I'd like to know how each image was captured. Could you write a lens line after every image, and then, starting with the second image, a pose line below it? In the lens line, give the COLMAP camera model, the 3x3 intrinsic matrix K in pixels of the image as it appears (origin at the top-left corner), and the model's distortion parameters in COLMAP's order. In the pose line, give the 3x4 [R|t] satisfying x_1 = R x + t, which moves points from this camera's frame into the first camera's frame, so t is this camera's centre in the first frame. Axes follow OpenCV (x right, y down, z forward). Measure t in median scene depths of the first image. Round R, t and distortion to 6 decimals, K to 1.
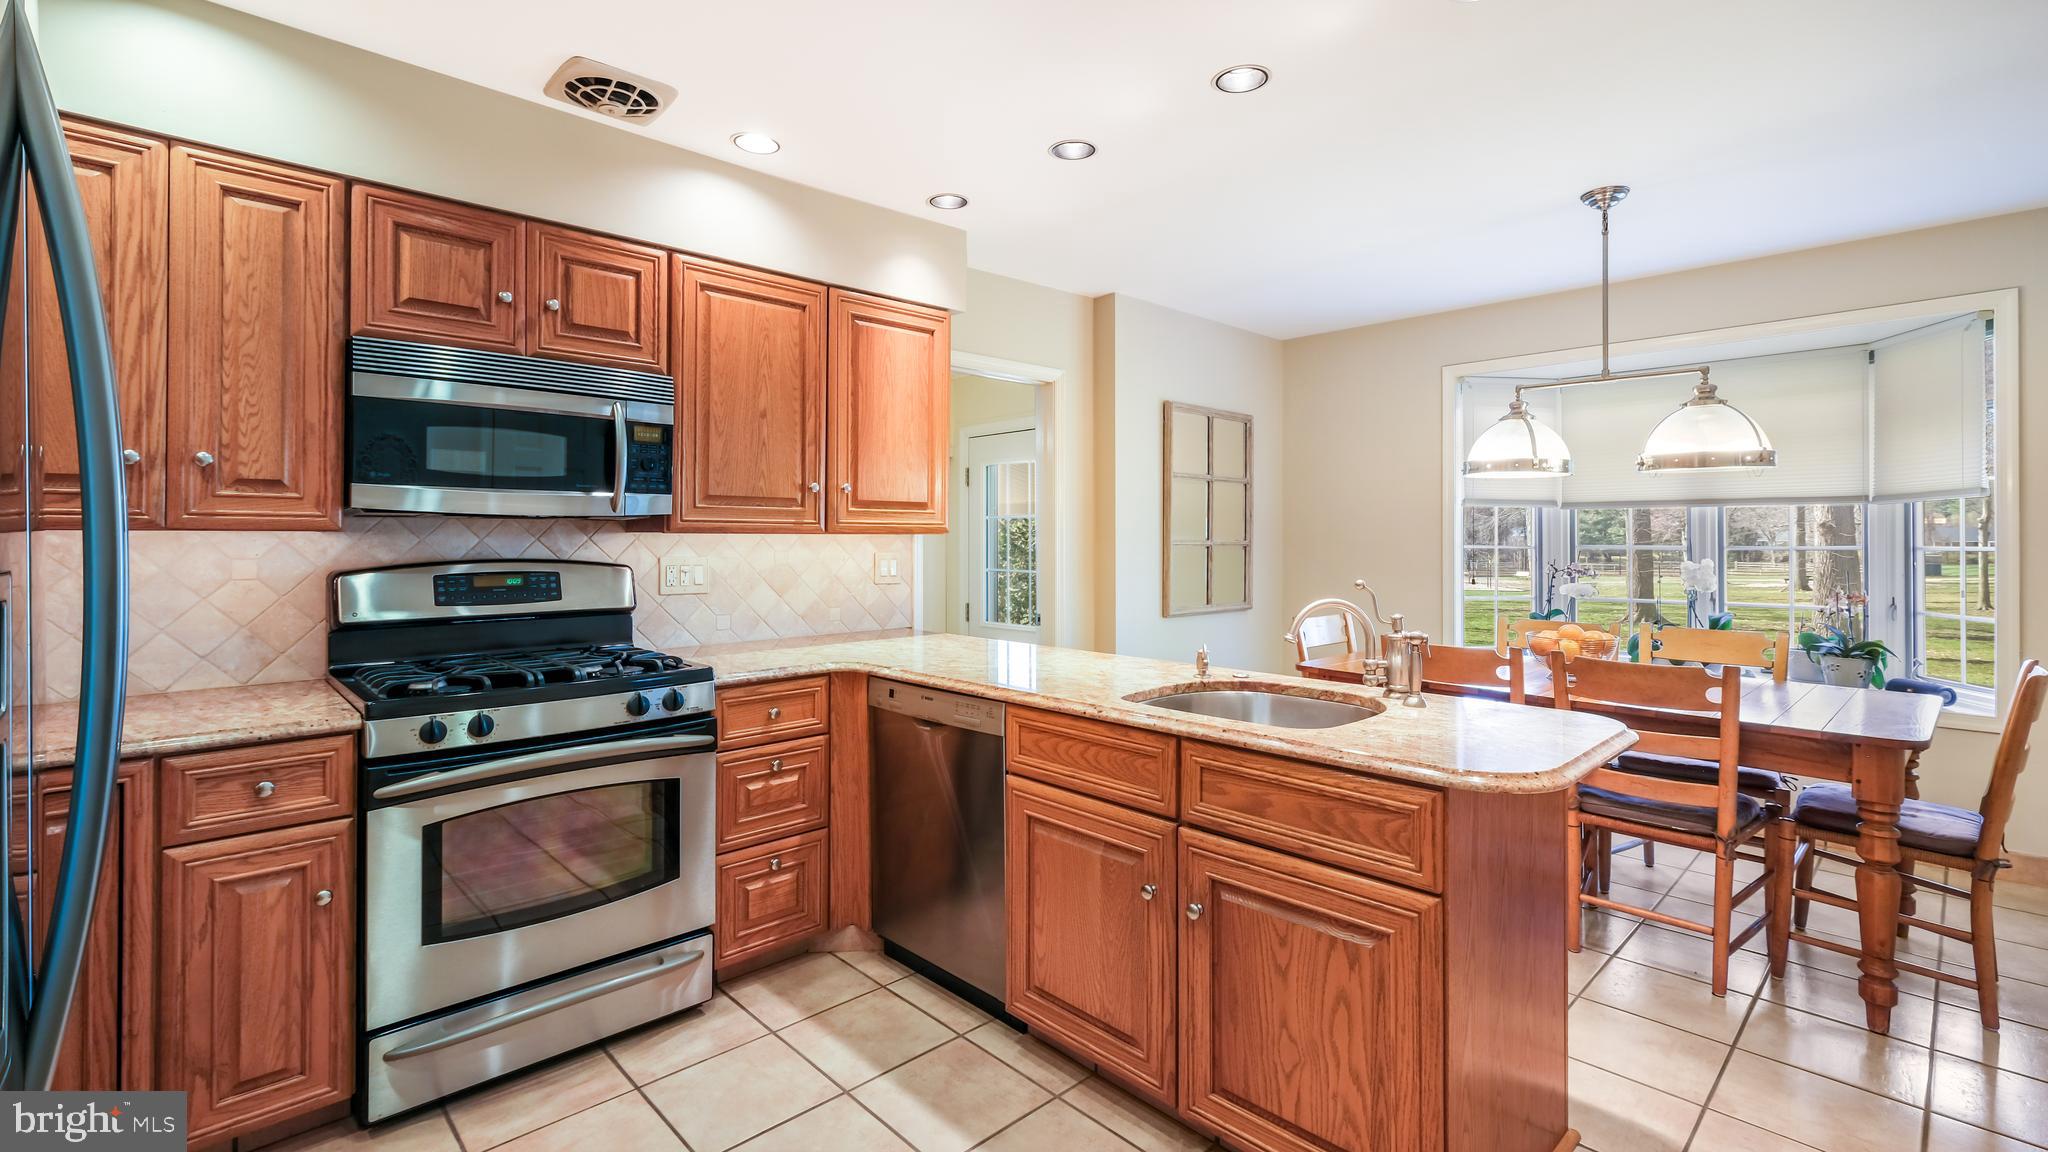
lens RADIAL K [[913.4, 0, 1002.5], [0, 913.4, 571.0], [0, 0, 1]] dist [0.000640, 0.001231]
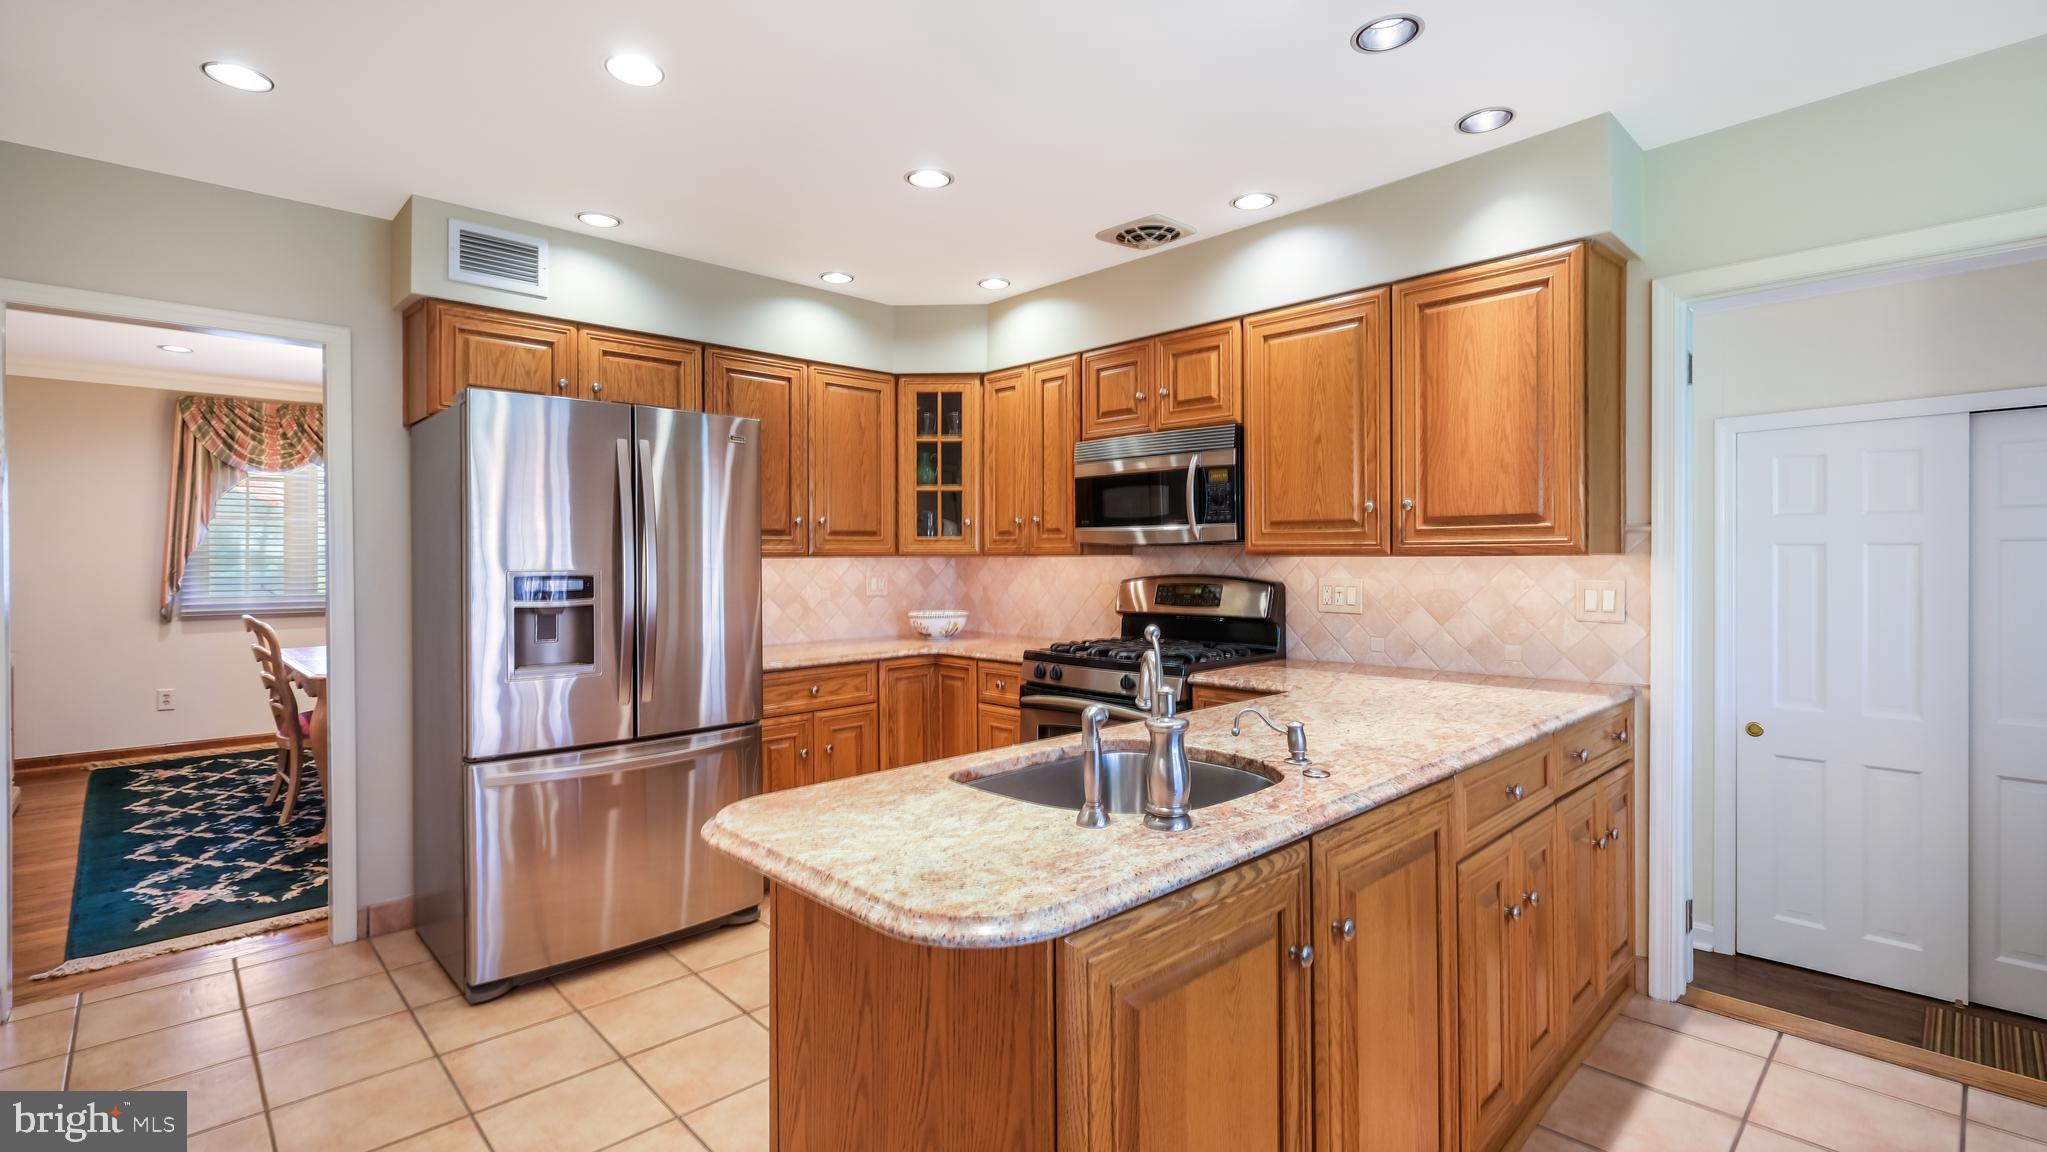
lens RADIAL K [[912.9, 0, 1002.0], [0, 912.9, 571.0], [0, 0, 1]] dist [0.000640, 0.001231]
pose [[0.000179, 0.012220, -0.999925, 0.792944], [-0.036305, 0.999266, 0.012205, -0.024120], [0.999341, 0.036300, 0.000623, 0.669865]]
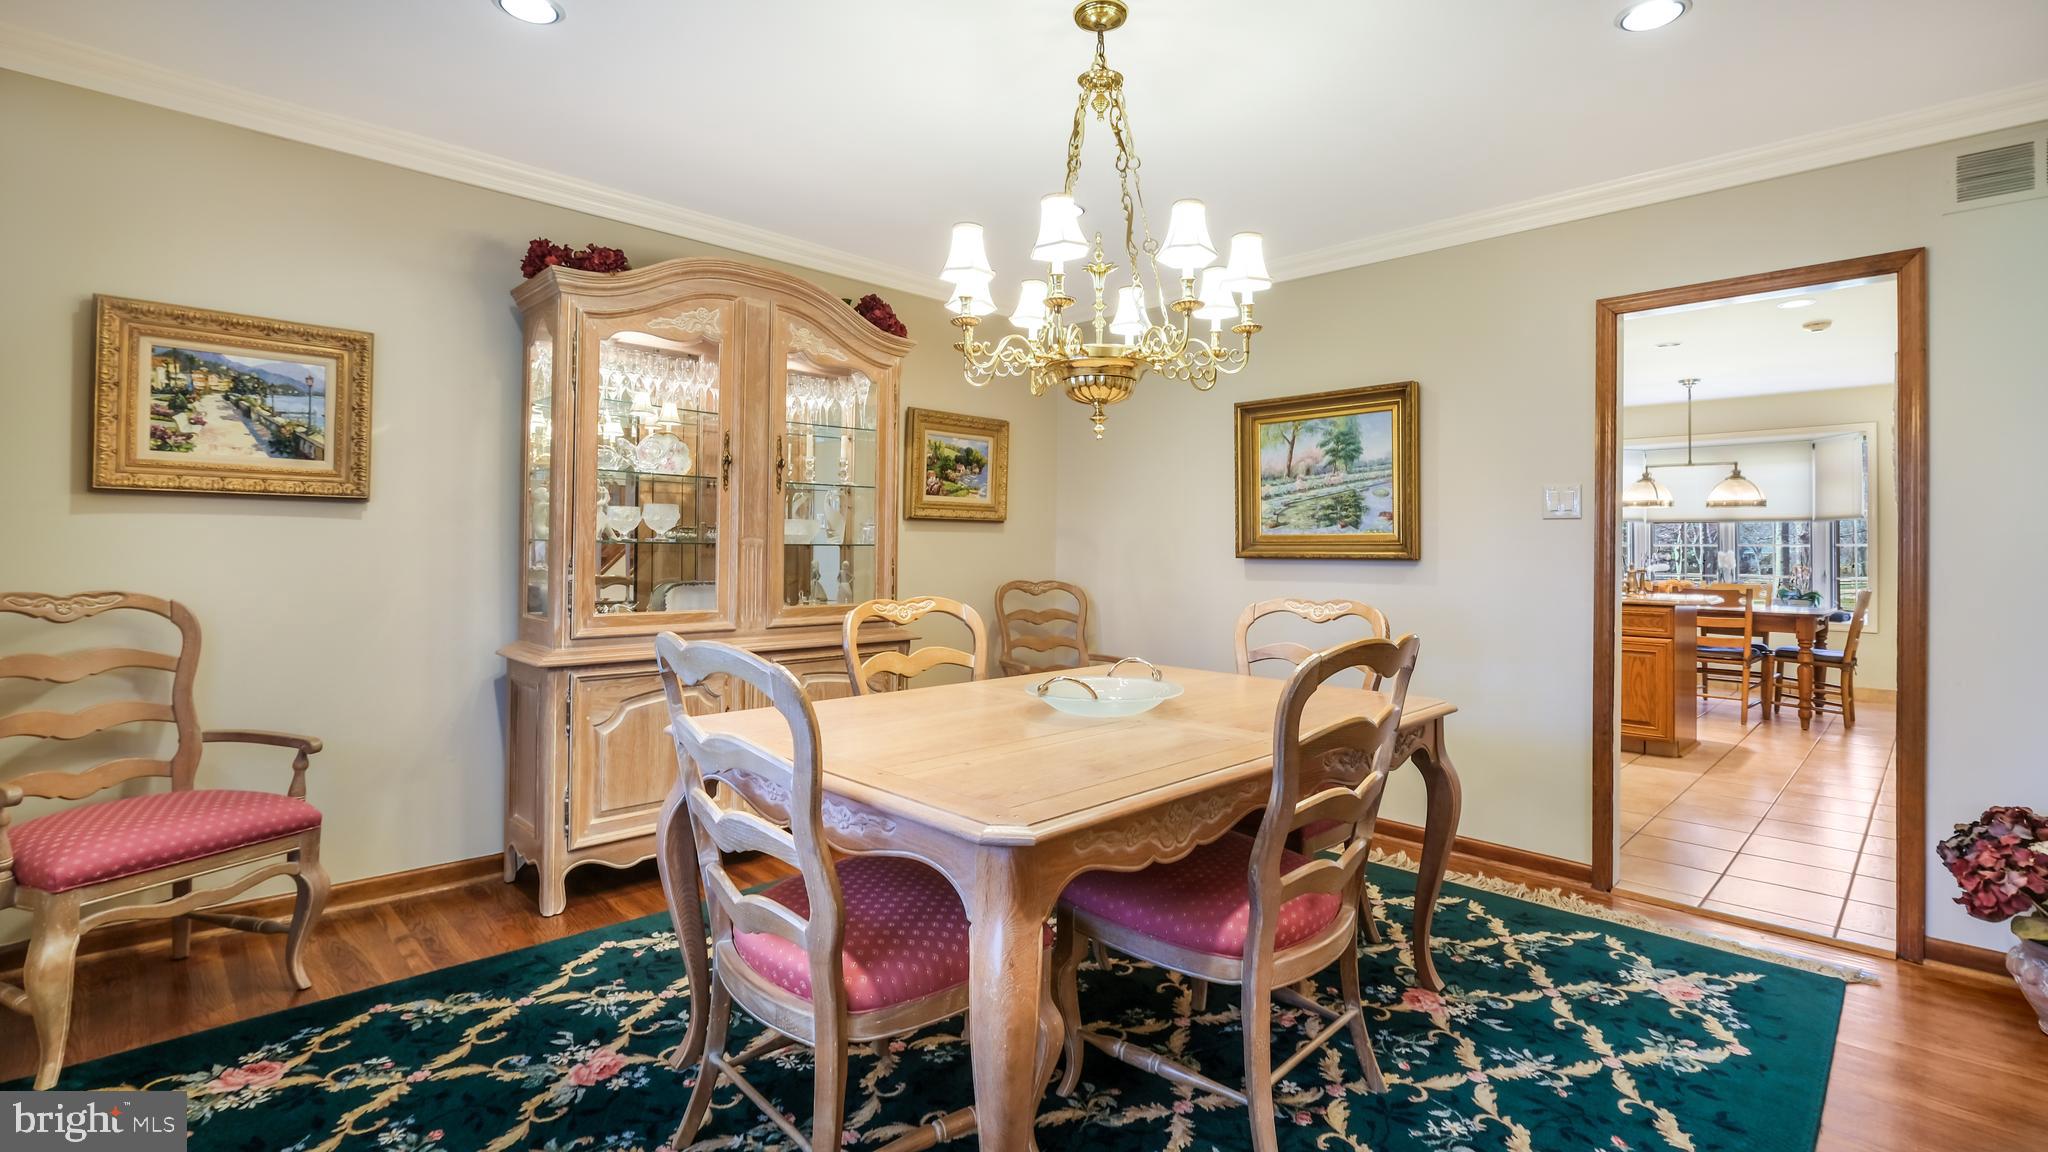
lens RADIAL K [[924.4, 0, 1024.0], [0, 924.4, 576.0], [0, 0, 1]] dist [0.000009, 0.000216]
pose [[0.999575, 0.002209, 0.029081, -1.142106], [-0.002051, 0.999983, -0.005446, 0.080217], [-0.029093, 0.005384, 0.999562, -1.332726]]
